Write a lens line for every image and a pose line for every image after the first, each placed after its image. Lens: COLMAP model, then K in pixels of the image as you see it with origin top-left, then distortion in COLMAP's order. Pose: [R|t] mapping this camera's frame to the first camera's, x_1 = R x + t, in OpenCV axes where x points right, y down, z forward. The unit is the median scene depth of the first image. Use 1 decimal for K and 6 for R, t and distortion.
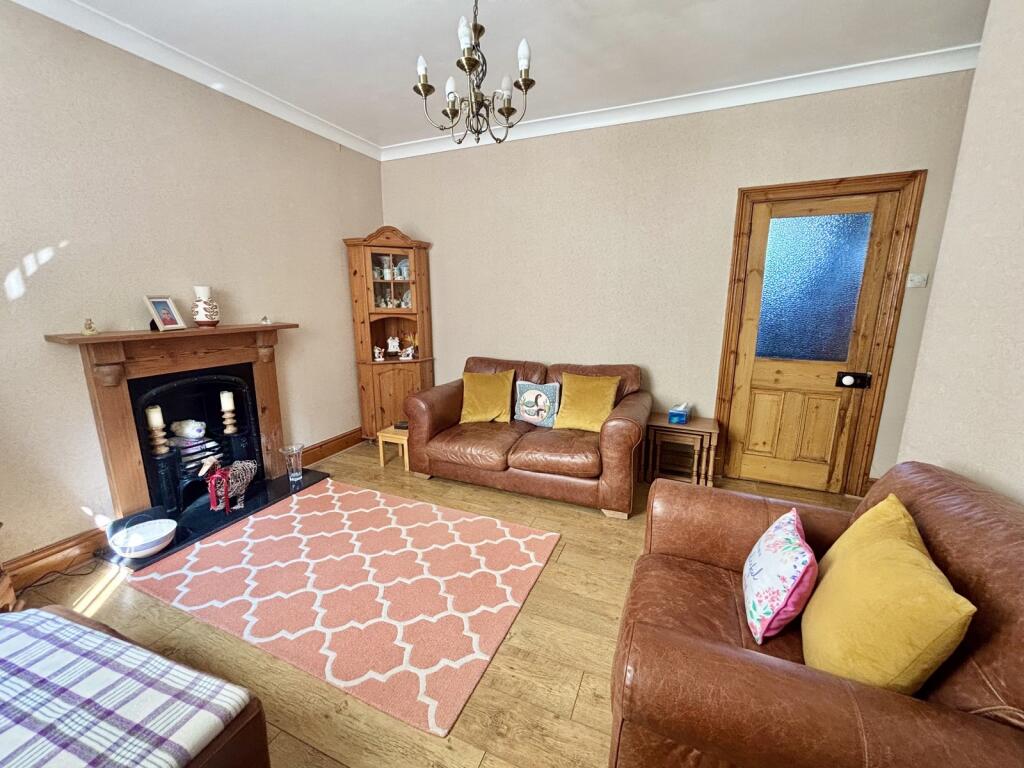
lens RADIAL K [[412.2, 0, 510.6], [0, 412.2, 382.6], [0, 0, 1]] dist [-0.003294, -0.000032]
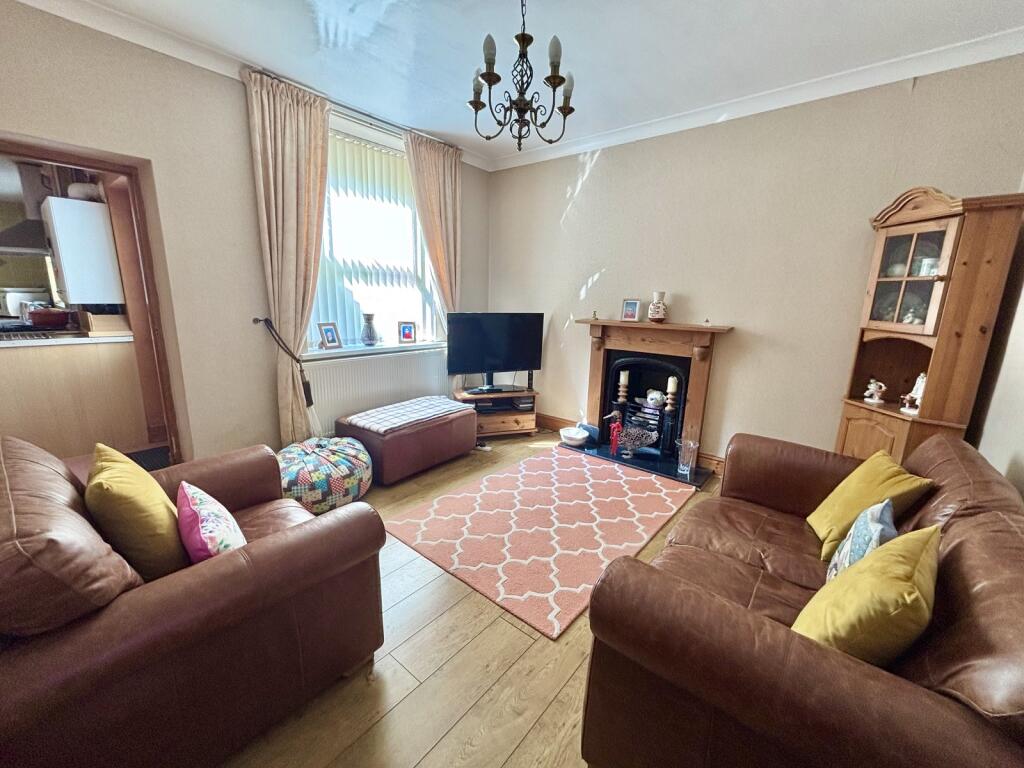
lens RADIAL K [[412.2, 0, 510.6], [0, 412.2, 382.6], [0, 0, 1]] dist [-0.003294, -0.000032]
pose [[-0.284162, 0.186659, -0.940431, 0.654953], [-0.215867, 0.943226, 0.252440, -0.181345], [0.934159, 0.274743, -0.227736, 0.889198]]
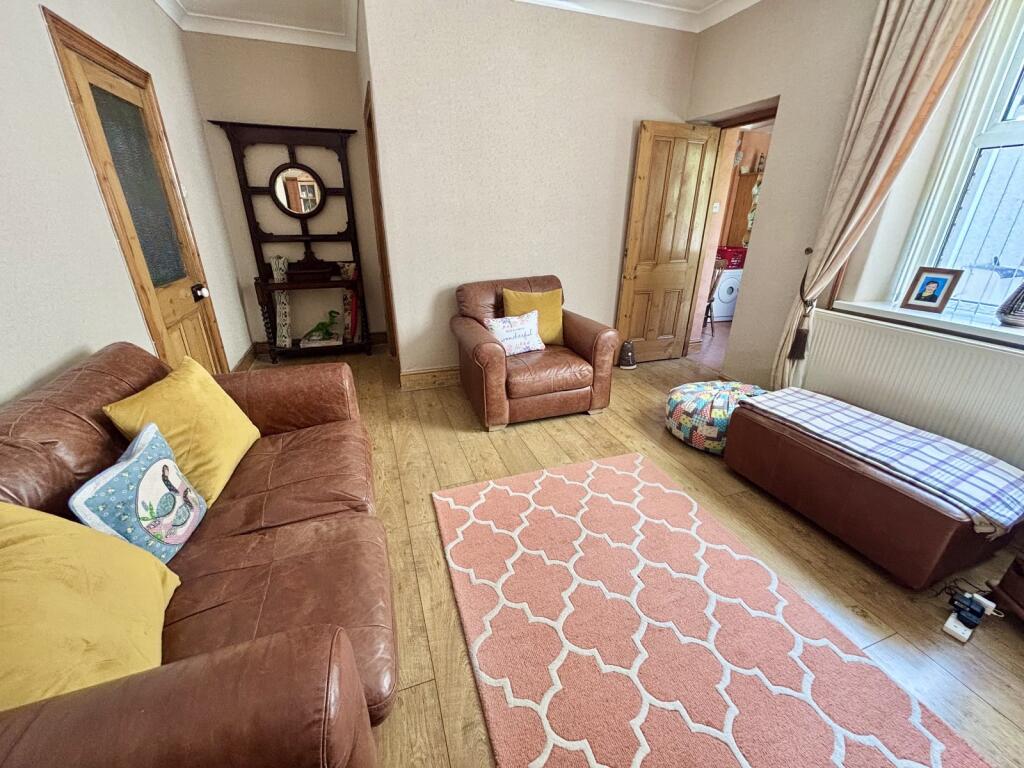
lens RADIAL K [[412.2, 0, 510.6], [0, 412.2, 382.6], [0, 0, 1]] dist [-0.003294, -0.000032]
pose [[-0.666662, -0.289785, 0.686722, -0.488811], [0.139616, 0.856471, 0.496955, -0.233561], [-0.732168, 0.427179, -0.530518, 1.142768]]
